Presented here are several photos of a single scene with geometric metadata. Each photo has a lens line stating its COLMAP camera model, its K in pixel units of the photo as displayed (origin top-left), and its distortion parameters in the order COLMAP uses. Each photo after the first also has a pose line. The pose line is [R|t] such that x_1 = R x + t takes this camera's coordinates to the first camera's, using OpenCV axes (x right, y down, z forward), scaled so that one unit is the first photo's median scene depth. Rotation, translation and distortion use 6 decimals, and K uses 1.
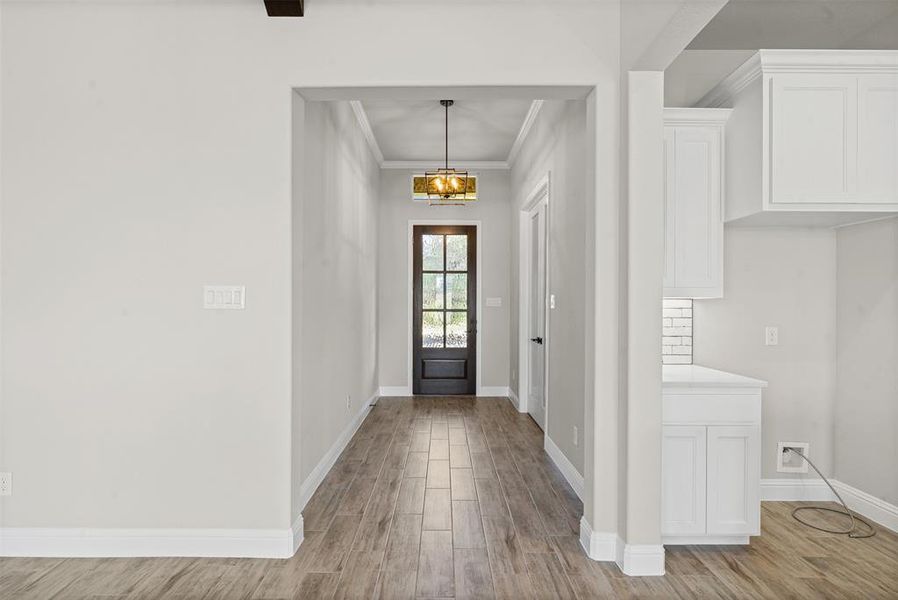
lens RADIAL K [[422.2, 0, 446.4], [0, 422.2, 306.4], [0, 0, 1]] dist [-0.000347, 0.000109]
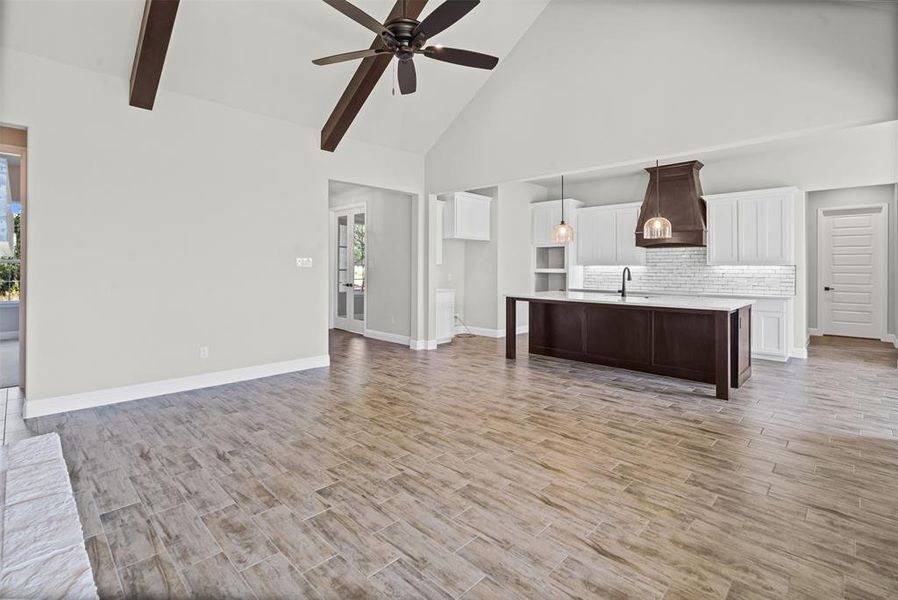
lens RADIAL K [[422.7, 0, 441.1], [0, 422.7, 266.6], [0, 0, 1]] dist [-0.002017, -0.000262]
pose [[0.702926, 0.001513, 0.711262, -0.610687], [-0.002344, 0.999997, 0.000190, -0.001153], [-0.711260, -0.001801, 0.702927, -0.453151]]
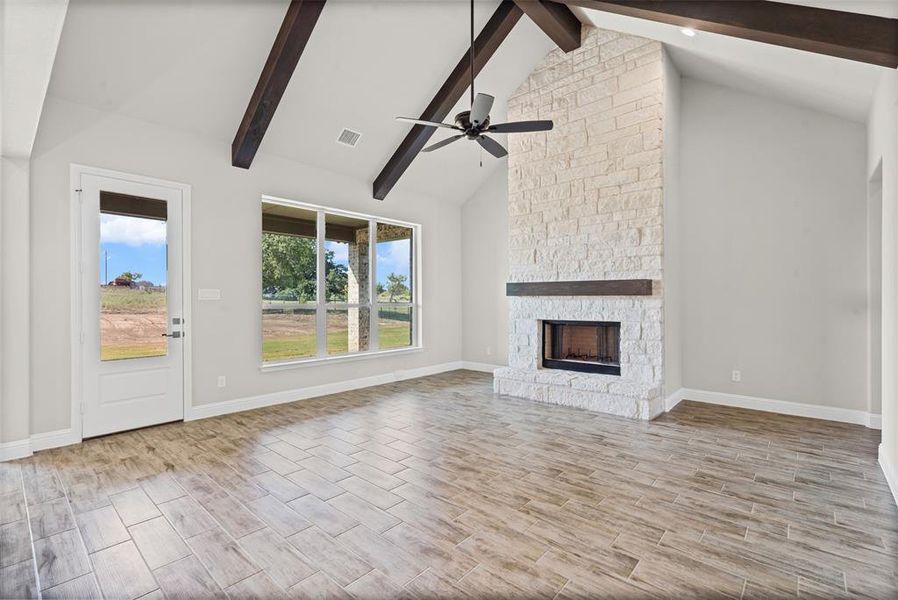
lens RADIAL K [[405.7, 0, 444.5], [0, 405.7, 302.0], [0, 0, 1]] dist [-0.002287, 0.000069]
pose [[-0.669707, -0.000322, -0.742625, 0.179149], [-0.003716, 0.999989, 0.002918, 0.002471], [0.742616, 0.004714, -0.669701, 0.289623]]
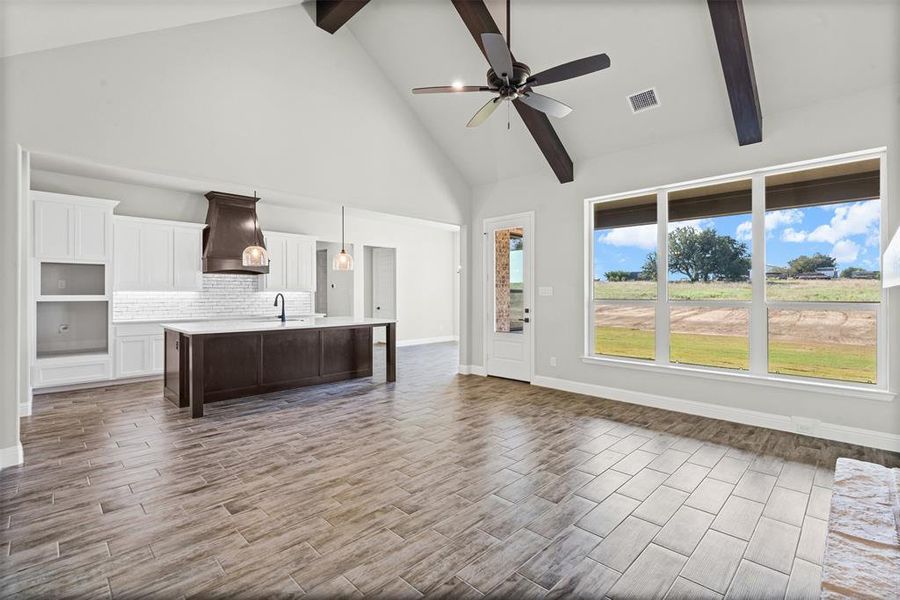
lens RADIAL K [[409.7, 0, 442.7], [0, 409.7, 291.2], [0, 0, 1]] dist [-0.002385, 0.000495]
pose [[-0.701242, 0.000959, 0.712923, -0.596254], [-0.003472, 0.999983, -0.004760, -0.002517], [-0.712915, -0.005814, -0.701226, 0.321031]]
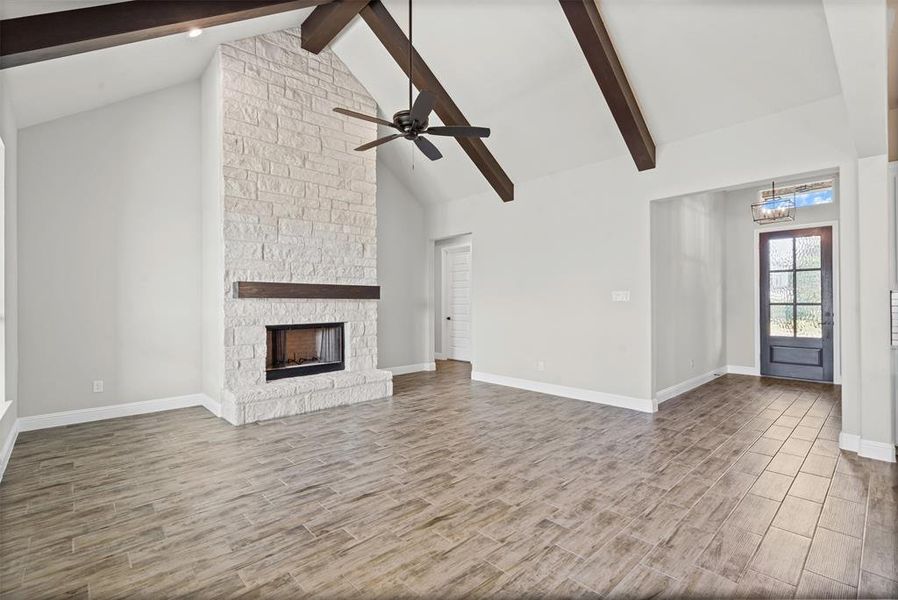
lens RADIAL K [[409.4, 0, 438.6], [0, 409.4, 303.1], [0, 0, 1]] dist [-0.003392, 0.000062]
pose [[0.667917, -0.008347, -0.744189, 0.176194], [0.006598, 0.999964, -0.005294, 0.006296], [0.744207, -0.001374, 0.667948, -0.455690]]
